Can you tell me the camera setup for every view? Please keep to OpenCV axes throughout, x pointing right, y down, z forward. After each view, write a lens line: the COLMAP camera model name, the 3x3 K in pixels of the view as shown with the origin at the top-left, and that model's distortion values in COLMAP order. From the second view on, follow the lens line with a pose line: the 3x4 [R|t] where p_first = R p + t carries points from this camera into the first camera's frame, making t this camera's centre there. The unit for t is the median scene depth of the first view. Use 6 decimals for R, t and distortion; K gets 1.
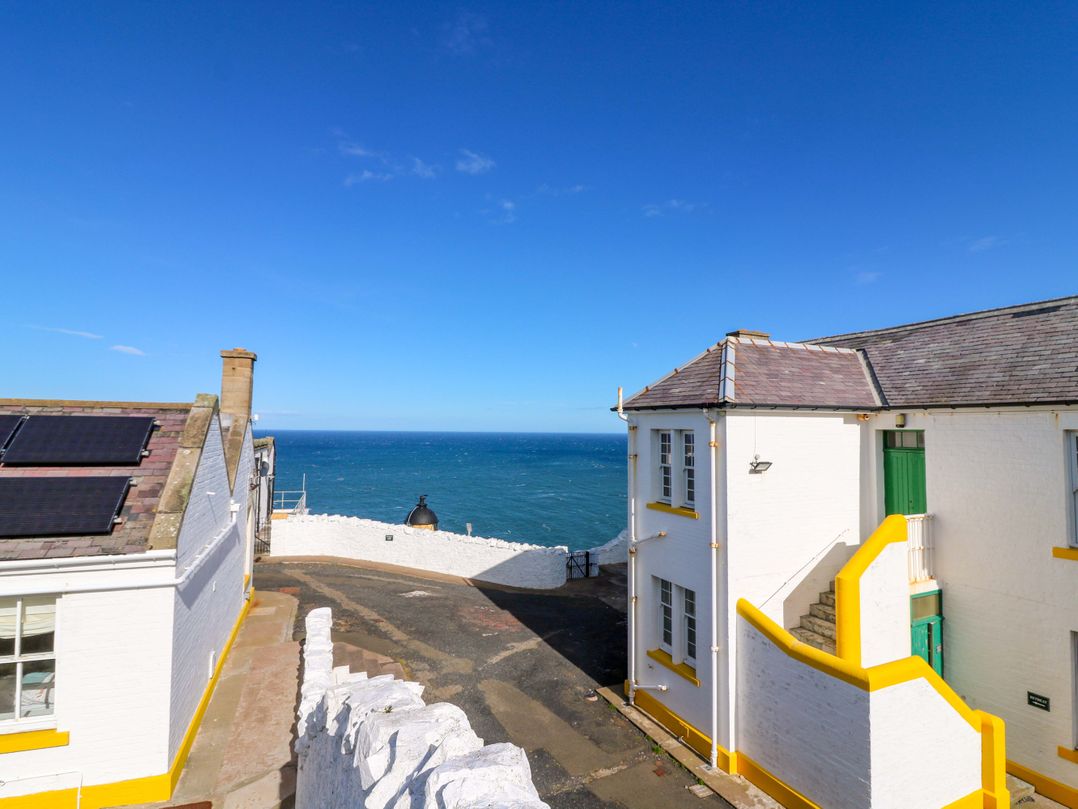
lens RADIAL K [[555.2, 0, 554.2], [0, 555.2, 396.0], [0, 0, 1]] dist [0.001893, -0.013990]
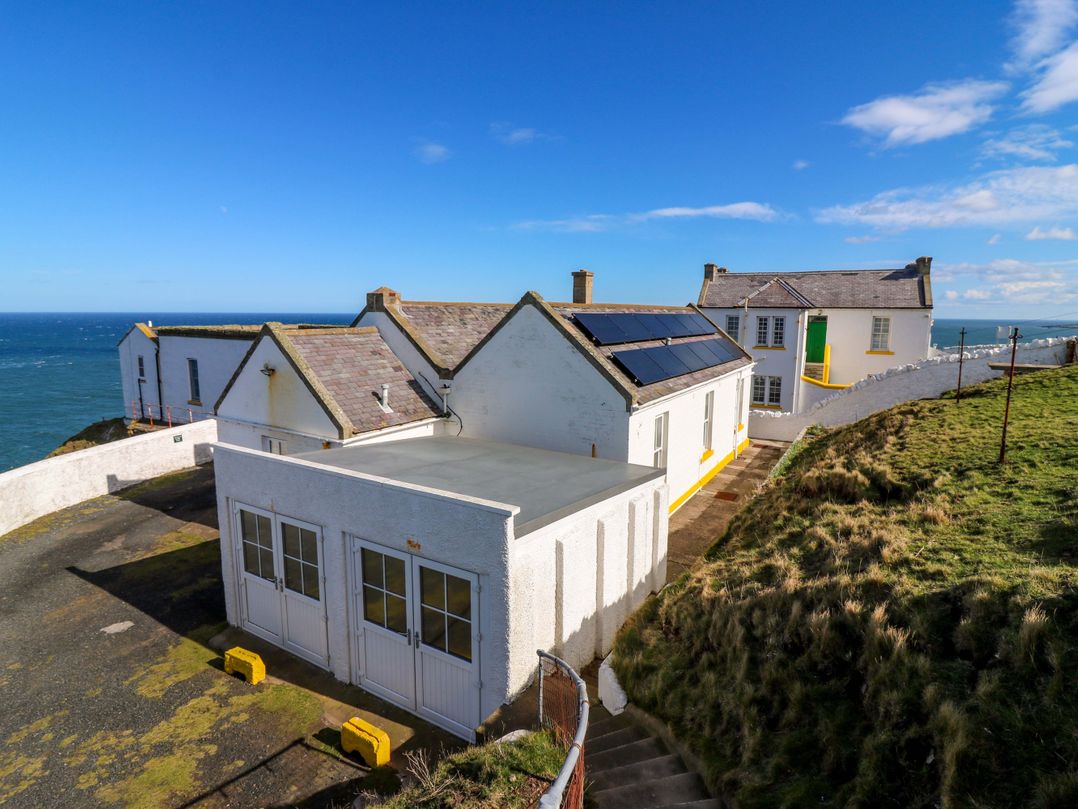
lens RADIAL K [[555.2, 0, 544.3], [0, 555.2, 388.9], [0, 0, 1]] dist [0.001893, -0.013990]
pose [[0.798610, -0.088107, 0.595365, -2.119270], [-0.036380, 0.980351, 0.193880, -0.066716], [-0.600749, -0.176493, 0.779712, -0.397229]]
